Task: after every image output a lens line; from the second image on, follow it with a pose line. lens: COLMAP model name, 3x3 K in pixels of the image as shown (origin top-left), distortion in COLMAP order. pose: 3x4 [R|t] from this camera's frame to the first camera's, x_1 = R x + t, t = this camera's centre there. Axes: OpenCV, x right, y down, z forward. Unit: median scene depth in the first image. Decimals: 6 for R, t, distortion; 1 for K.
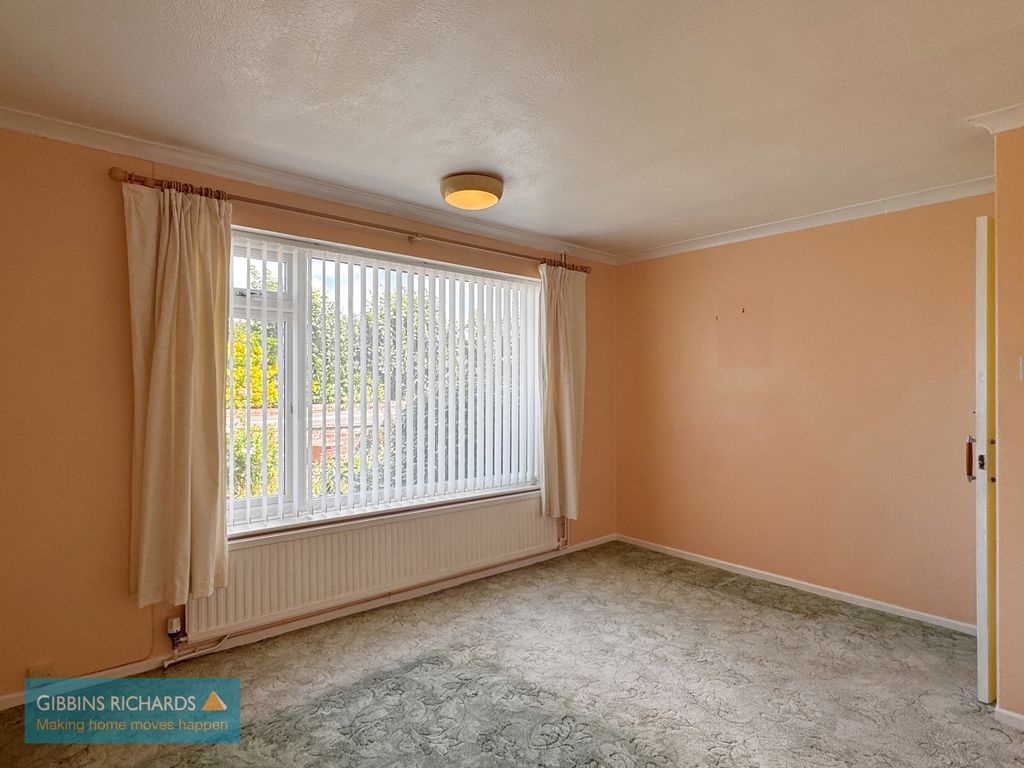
lens RADIAL K [[560.5, 0, 512.0], [0, 560.5, 384.0], [0, 0, 1]] dist [0.001705, 0.000154]
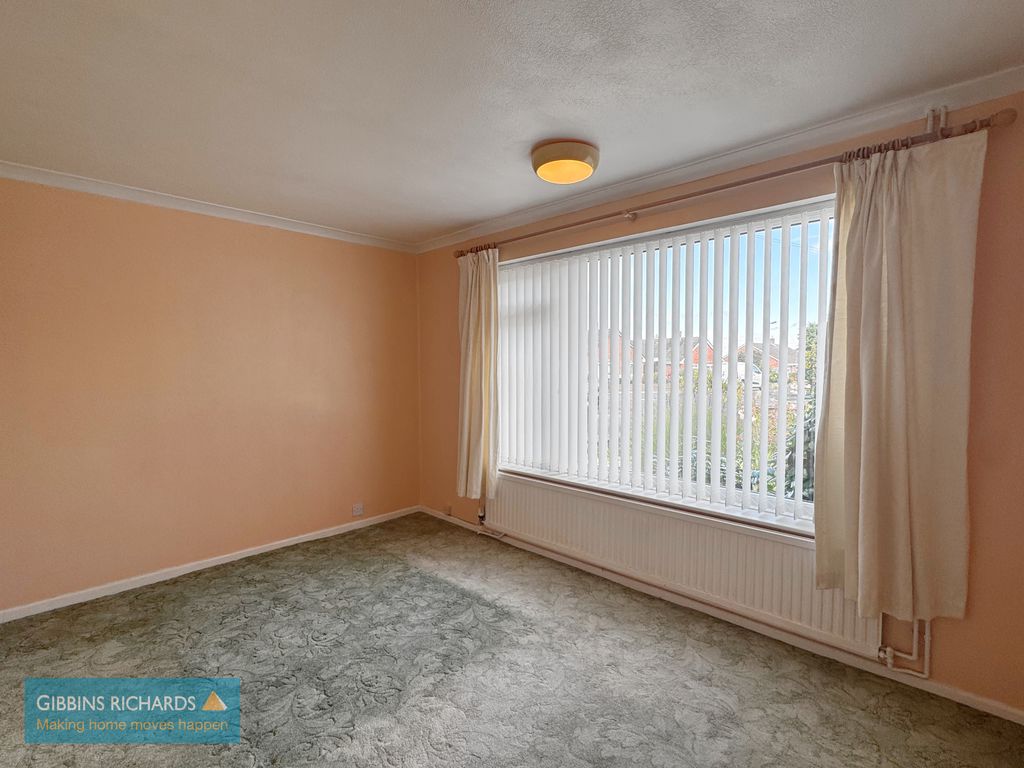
lens RADIAL K [[482.4, 0, 512.0], [0, 482.4, 384.0], [0, 0, 1]] dist [0.003819, 0.000559]
pose [[0.099705, 0.035733, -0.994375, 0.738366], [0.003308, 0.999338, 0.036244, -0.005530], [0.995012, -0.006903, 0.099521, 0.837983]]
